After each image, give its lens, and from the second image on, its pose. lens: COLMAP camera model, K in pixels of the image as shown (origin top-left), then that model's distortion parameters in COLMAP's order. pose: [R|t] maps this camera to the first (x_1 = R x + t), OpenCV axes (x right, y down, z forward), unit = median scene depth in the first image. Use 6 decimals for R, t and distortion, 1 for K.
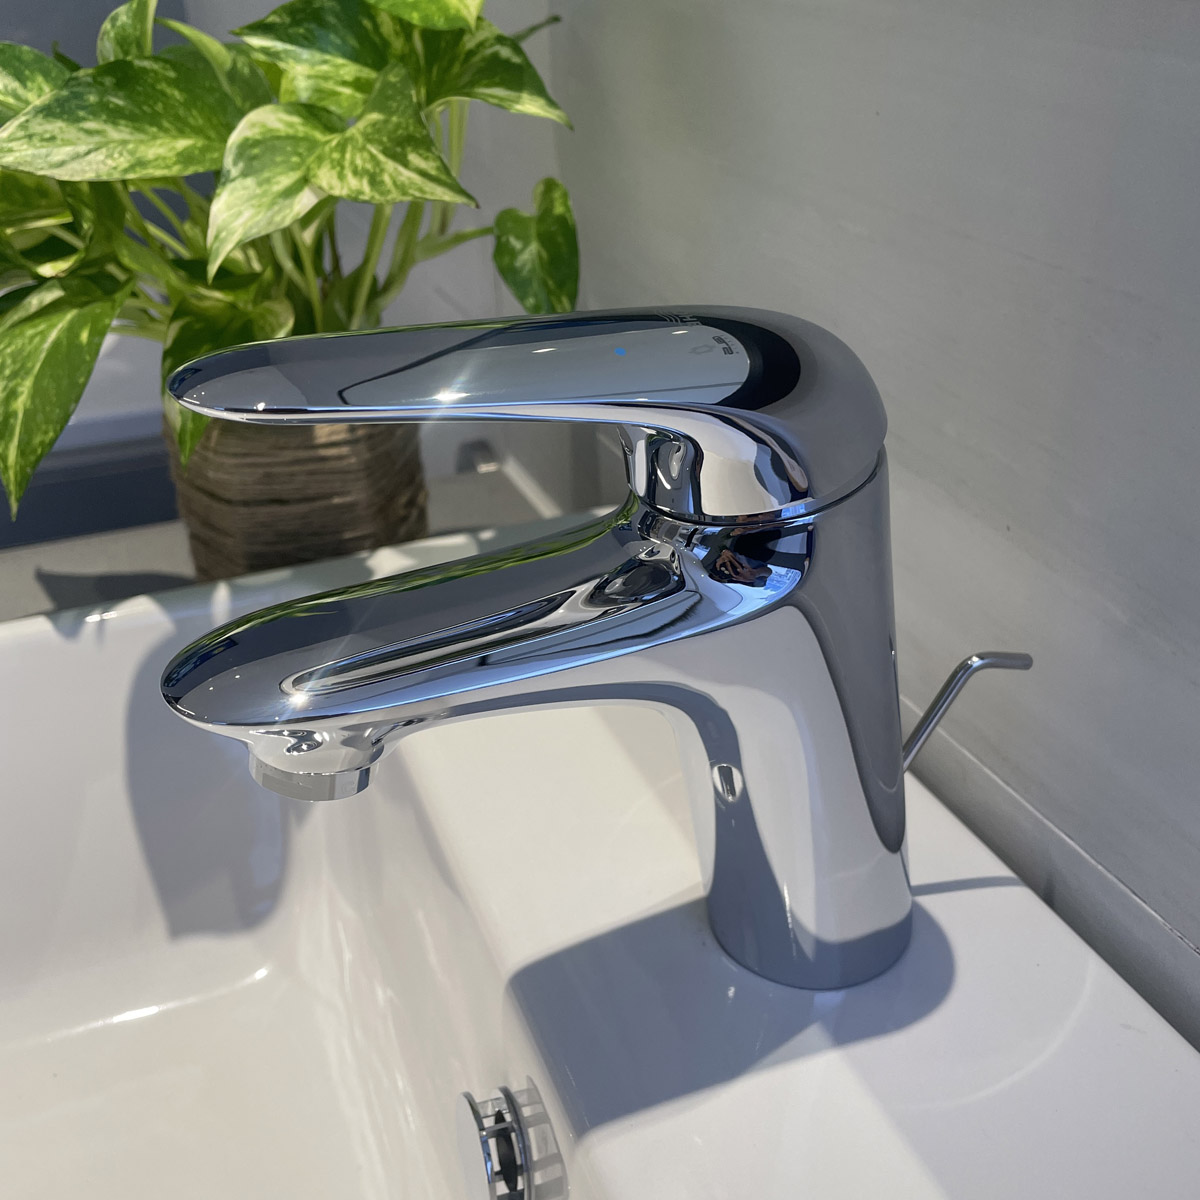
lens RADIAL K [[1209.1, 0, 609.3], [0, 1209.1, 599.4], [0, 0, 1]] dist [0.014380, 0.000000]
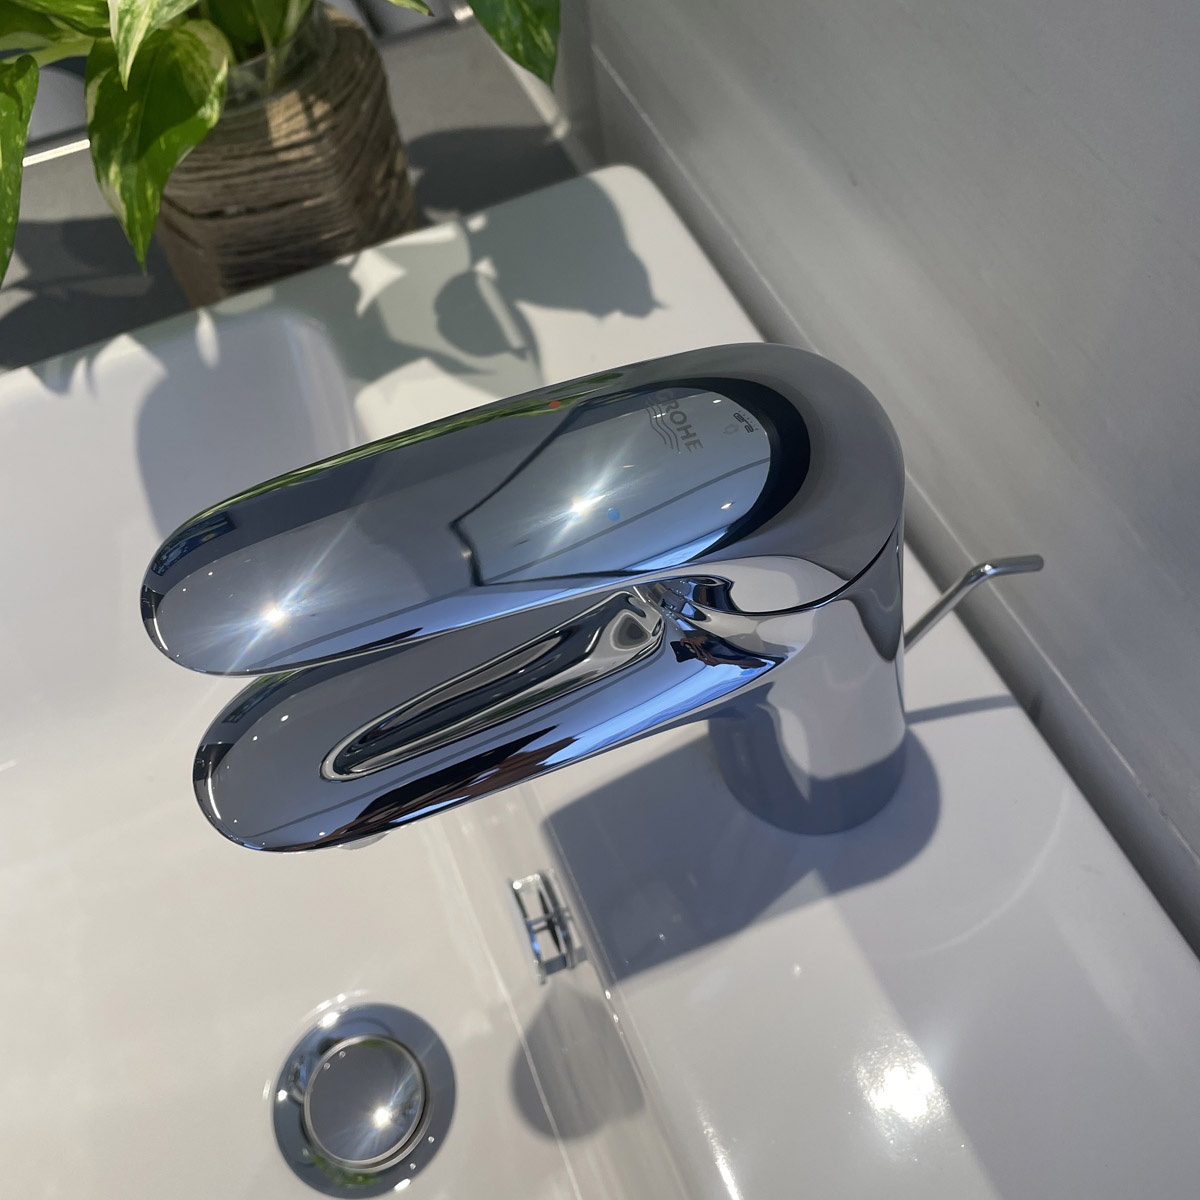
lens RADIAL K [[1209.1, 0, 589.7], [0, 1209.1, 598.6], [0, 0, 1]] dist [0.014380, 0.000000]
pose [[0.998439, -0.038698, -0.040274, 0.010512], [0.053070, 0.882078, 0.468105, -0.243692], [0.017410, -0.469512, 0.882755, 0.067656]]
